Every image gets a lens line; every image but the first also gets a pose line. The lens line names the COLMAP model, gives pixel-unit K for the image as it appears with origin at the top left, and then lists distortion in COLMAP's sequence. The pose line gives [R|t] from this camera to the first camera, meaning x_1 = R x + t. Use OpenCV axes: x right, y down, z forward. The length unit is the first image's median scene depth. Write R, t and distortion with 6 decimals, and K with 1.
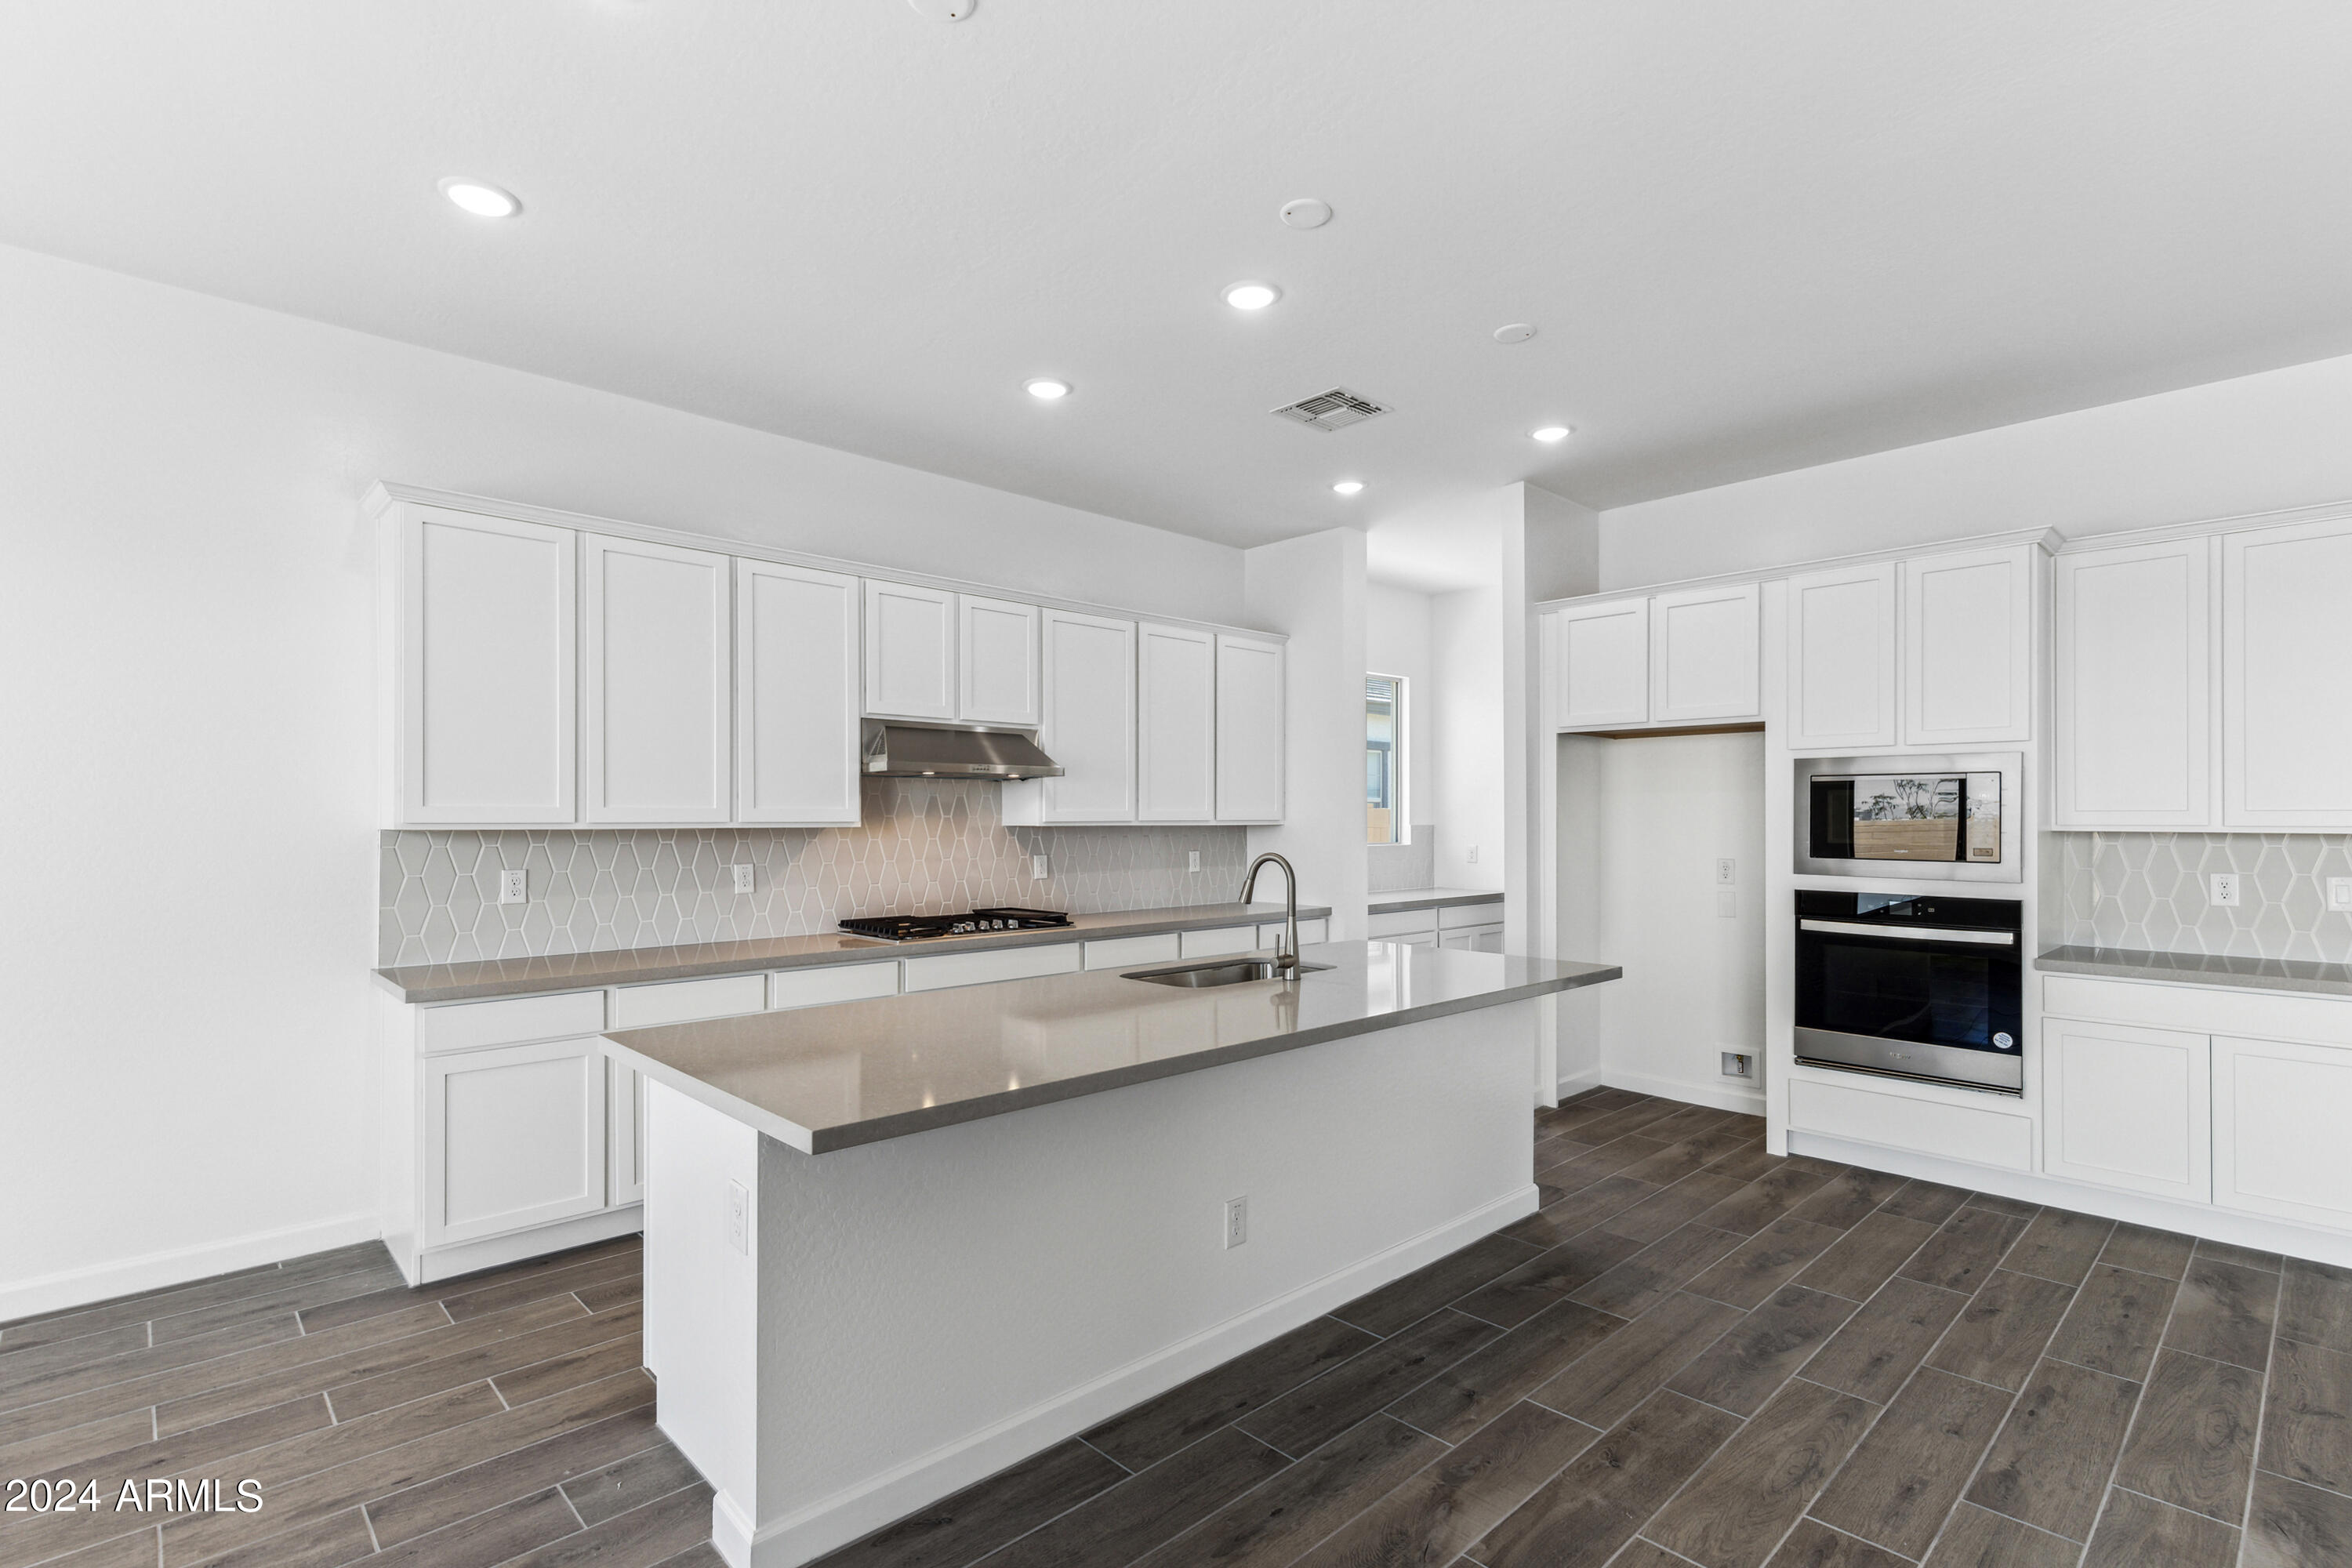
lens RADIAL K [[1107.1, 0, 1174.9], [0, 1107.1, 813.3], [0, 0, 1]] dist [0.005868, 0.000704]
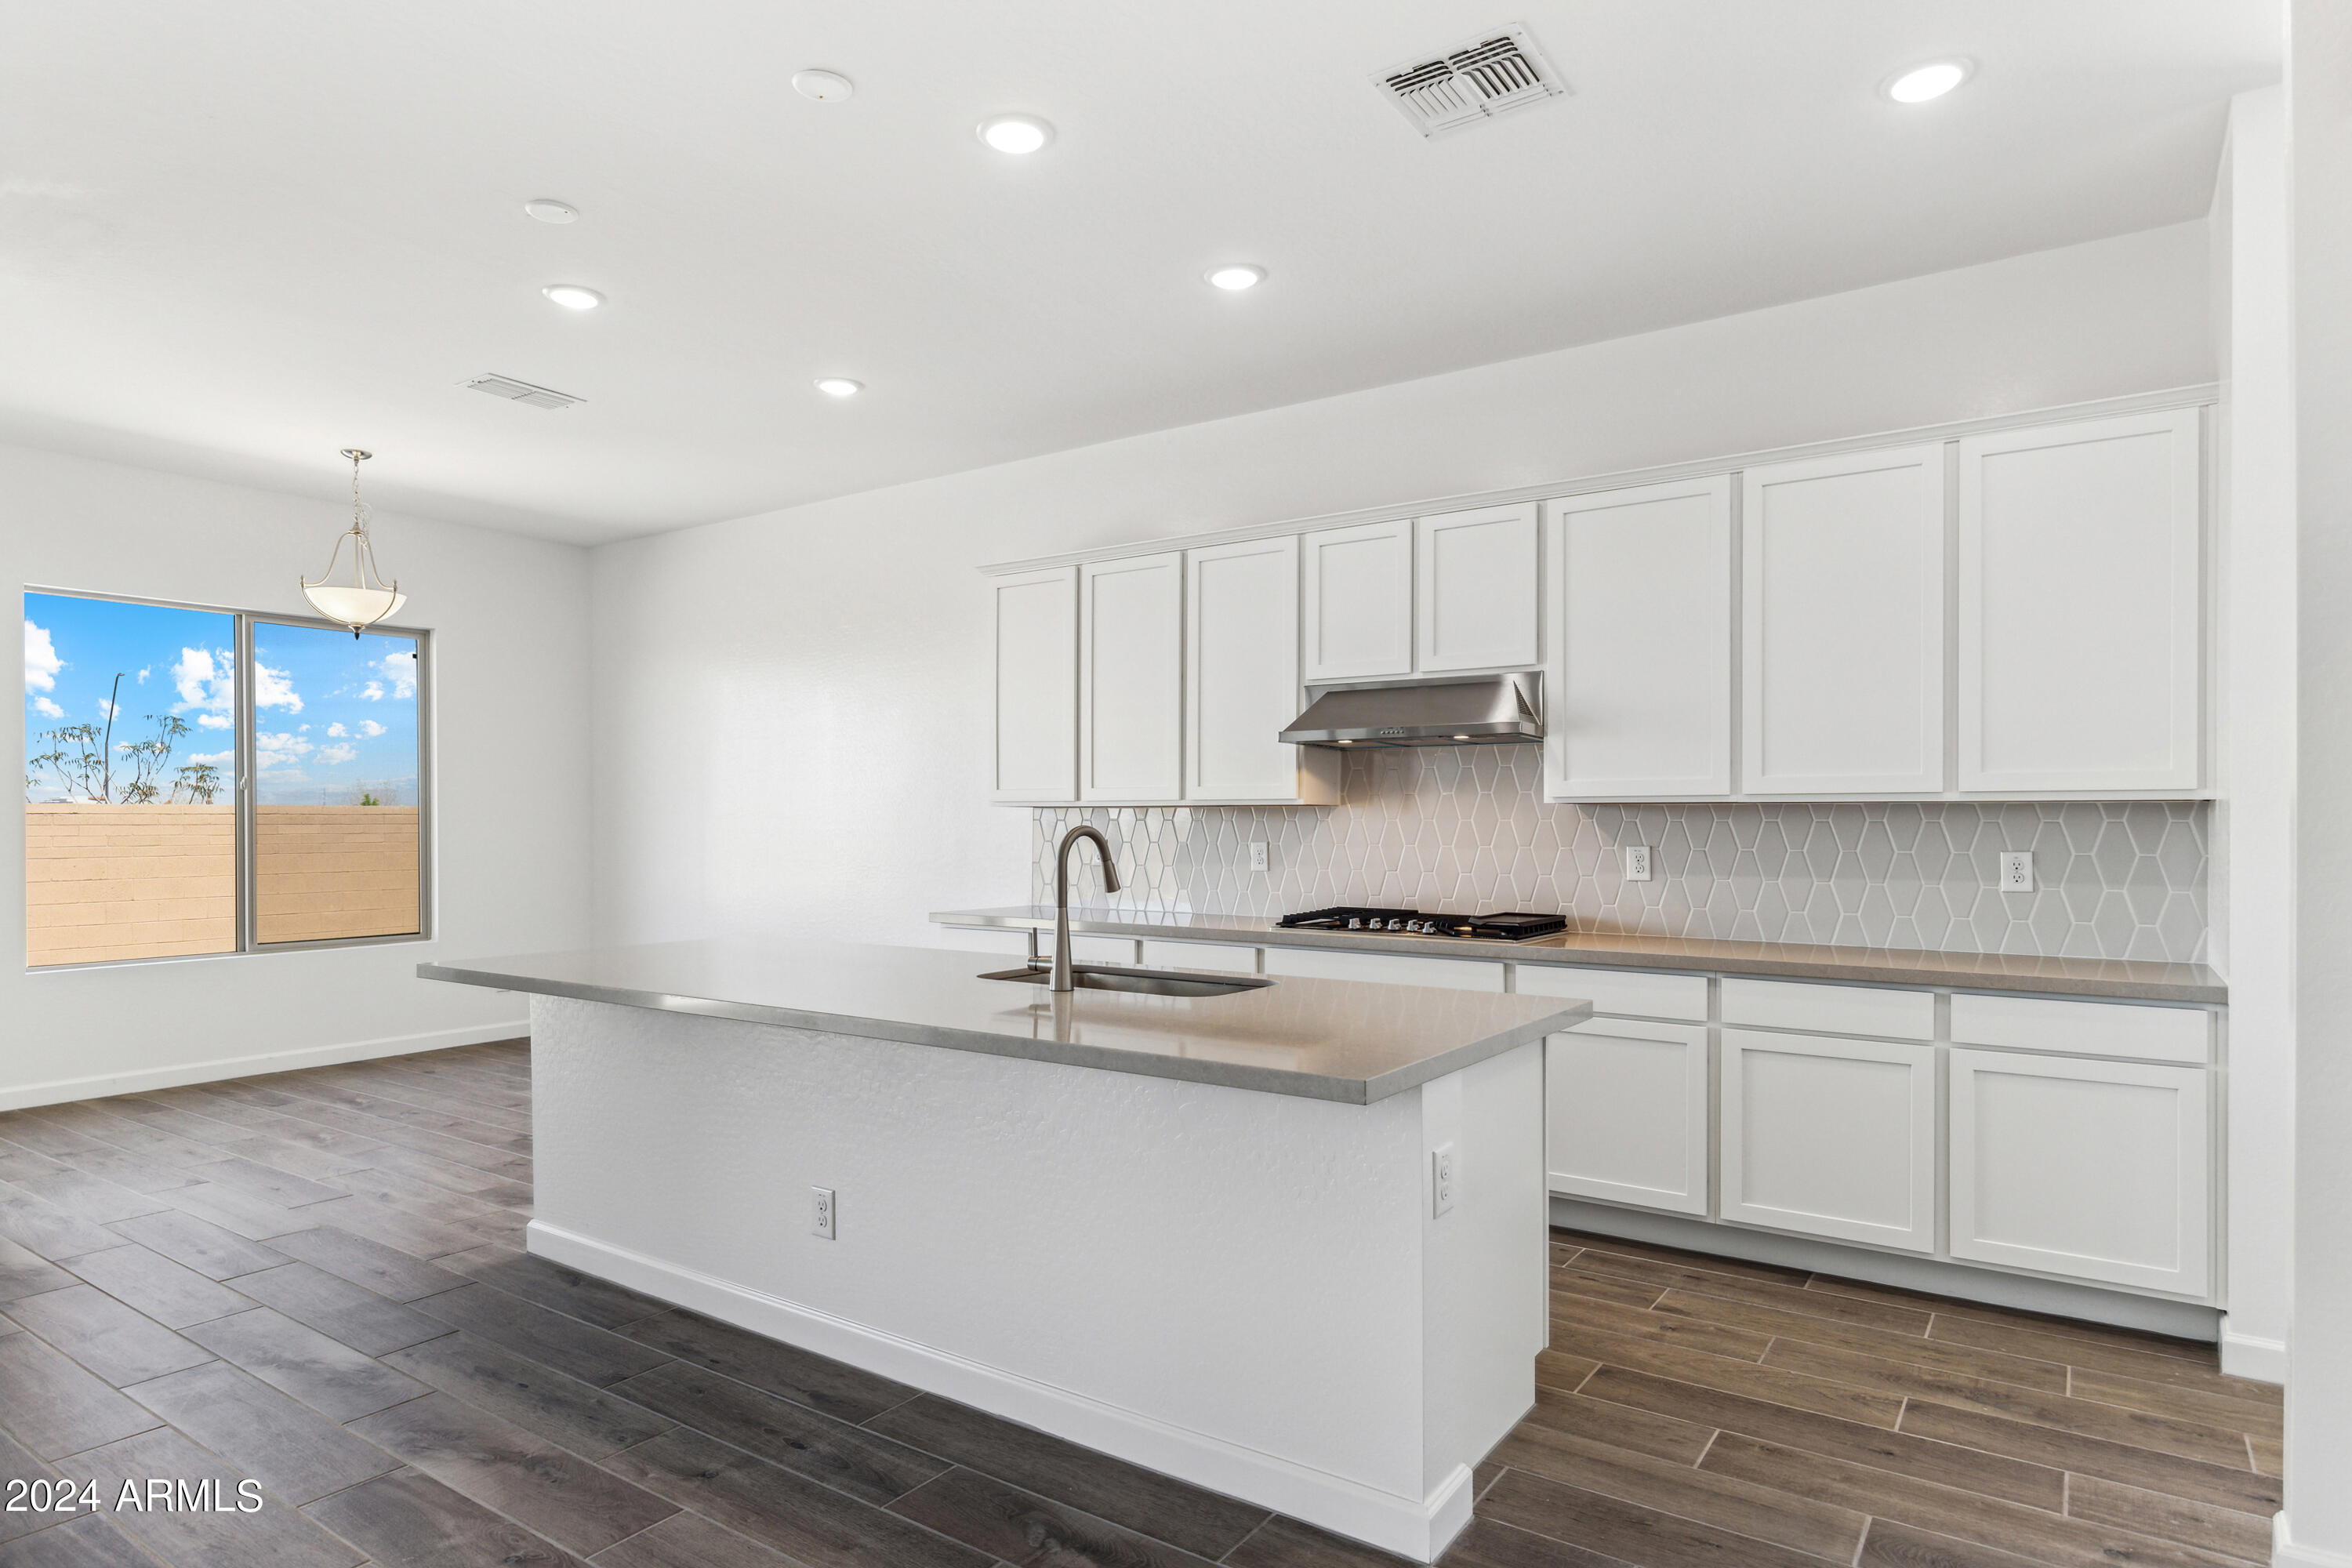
lens RADIAL K [[1313.6, 0, 1181.1], [0, 1313.6, 828.1], [0, 0, 1]] dist [0.020038, -0.000143]
pose [[0.204635, 0.002877, -0.978834, 0.805461], [0.003002, 0.999989, 0.003567, 0.029104], [0.978834, -0.003669, 0.204624, 0.716389]]
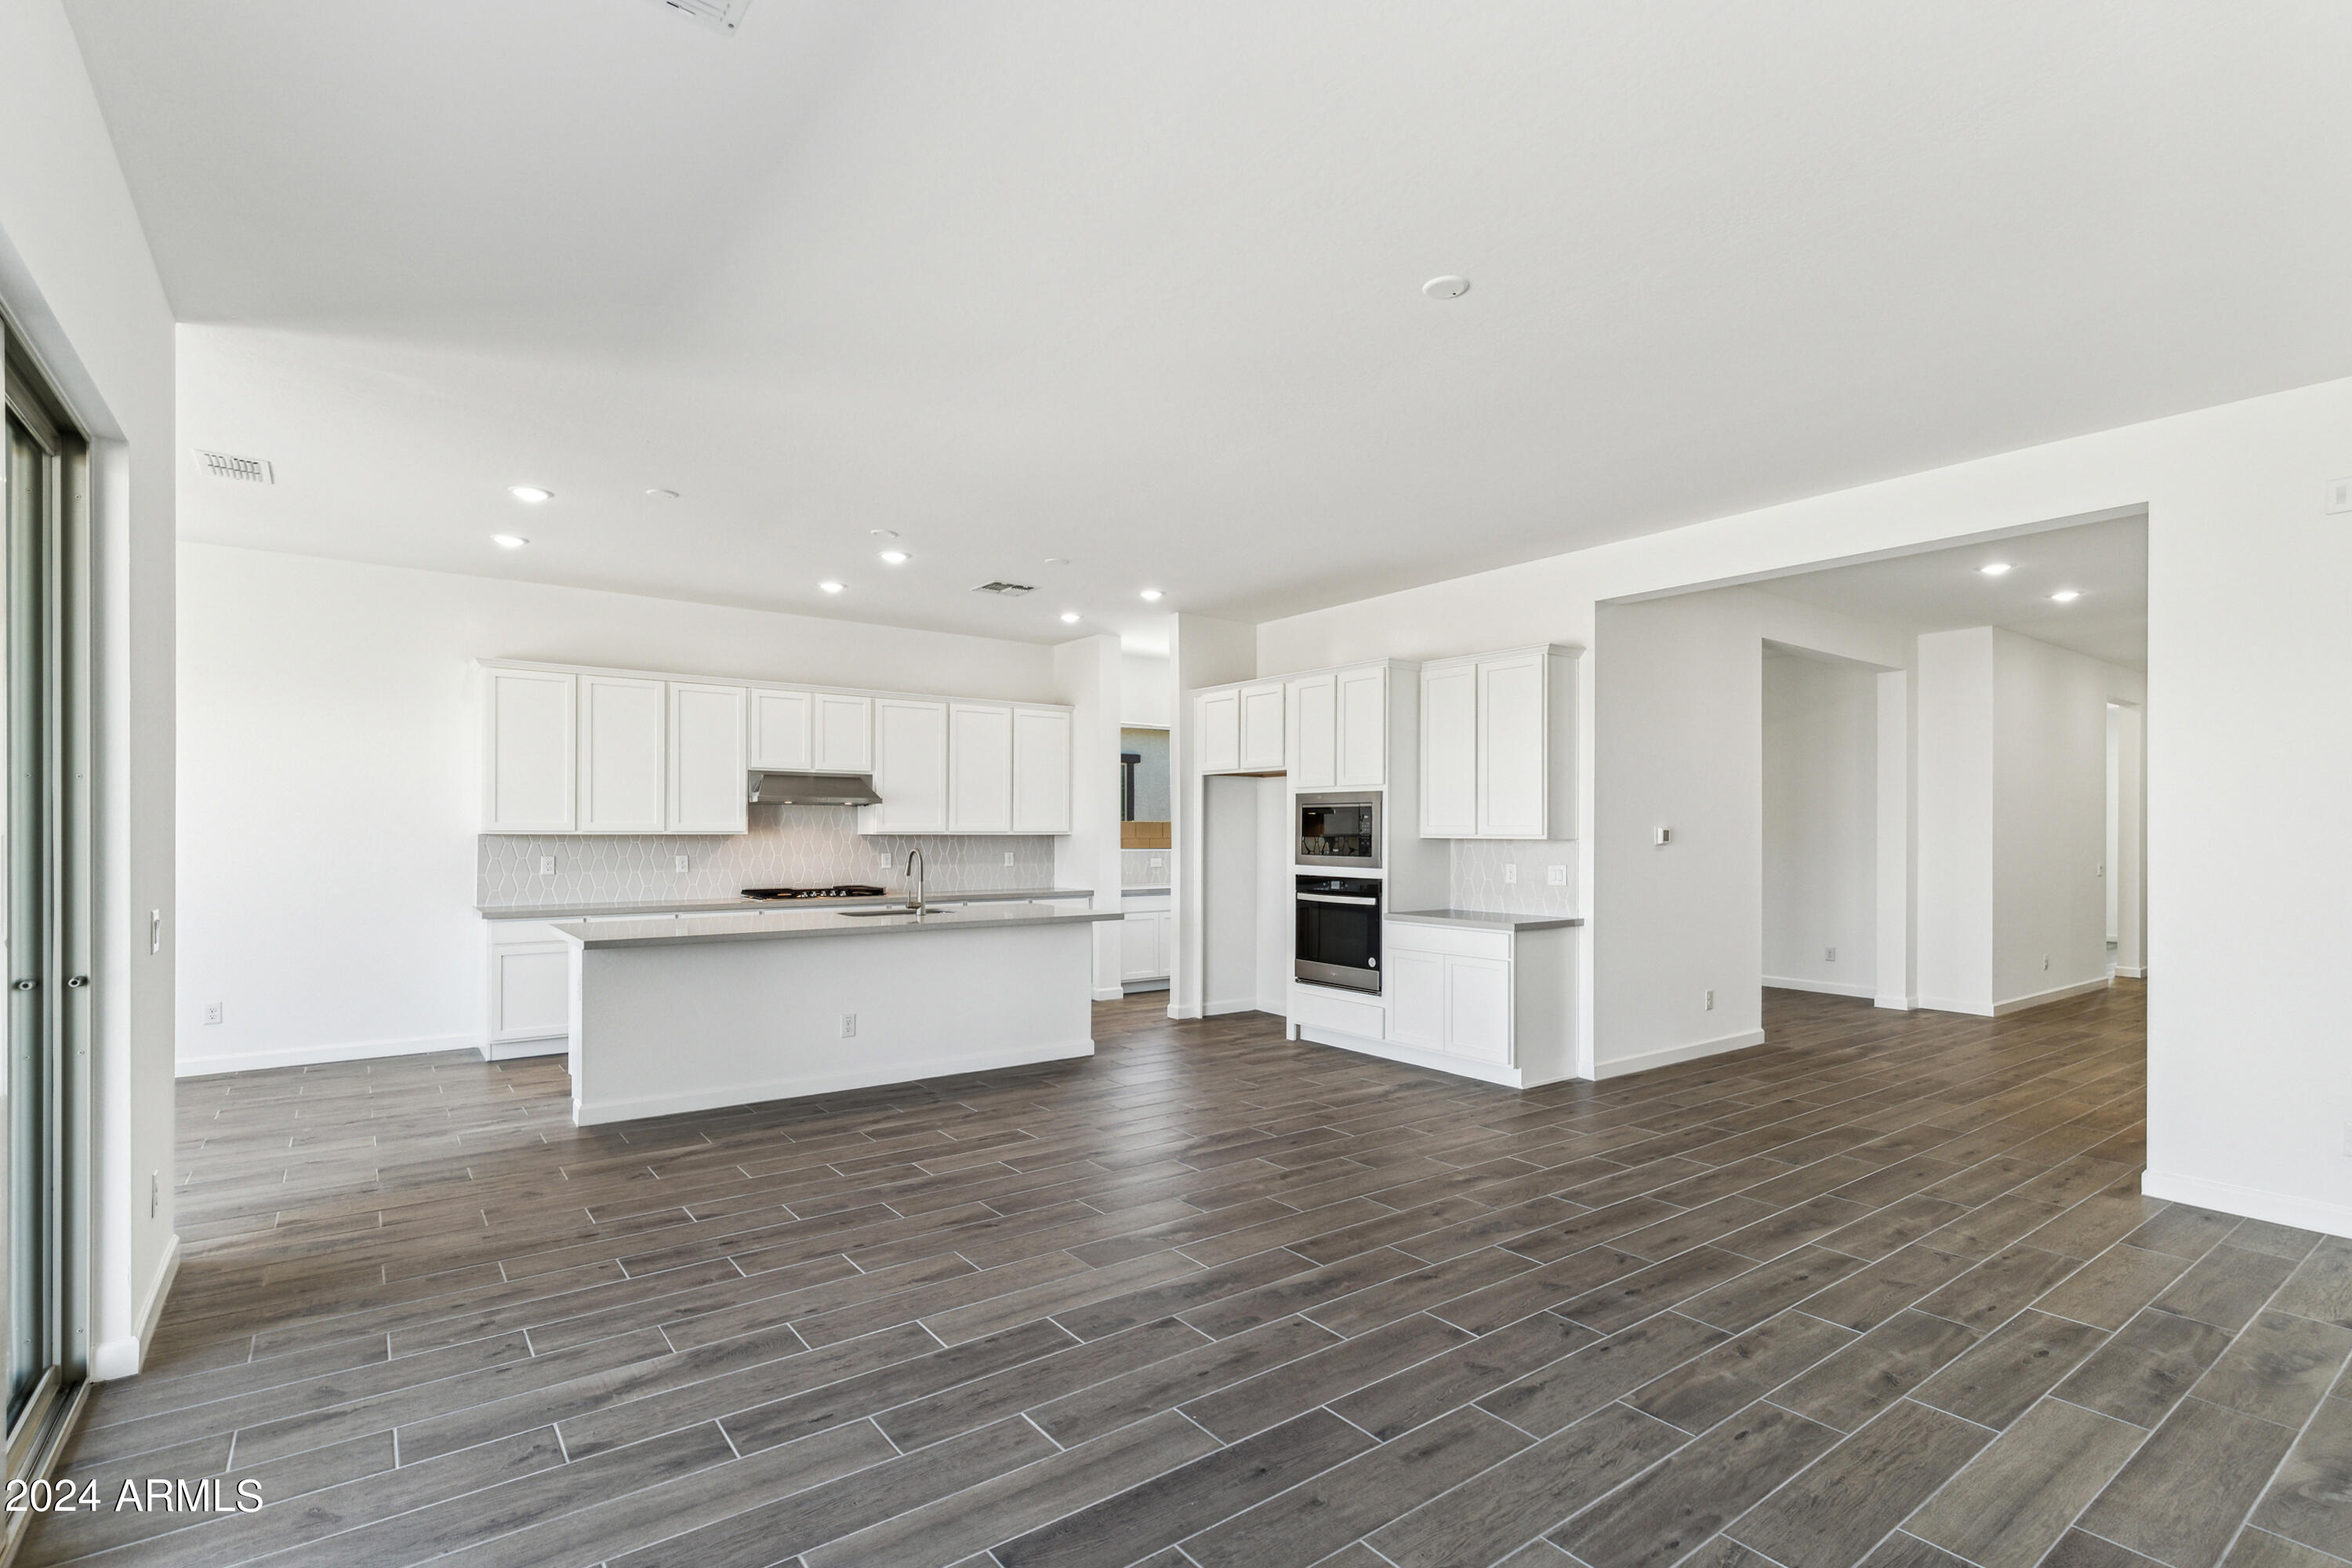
lens RADIAL K [[1100.5, 0, 1177.8], [0, 1100.5, 826.3], [0, 0, 1]] dist [0.008772, -0.001124]
pose [[0.993530, 0.002003, -0.113551, 0.601462], [-0.002062, 0.999998, -0.000404, -0.000430], [0.113550, 0.000636, 0.993532, -0.647796]]
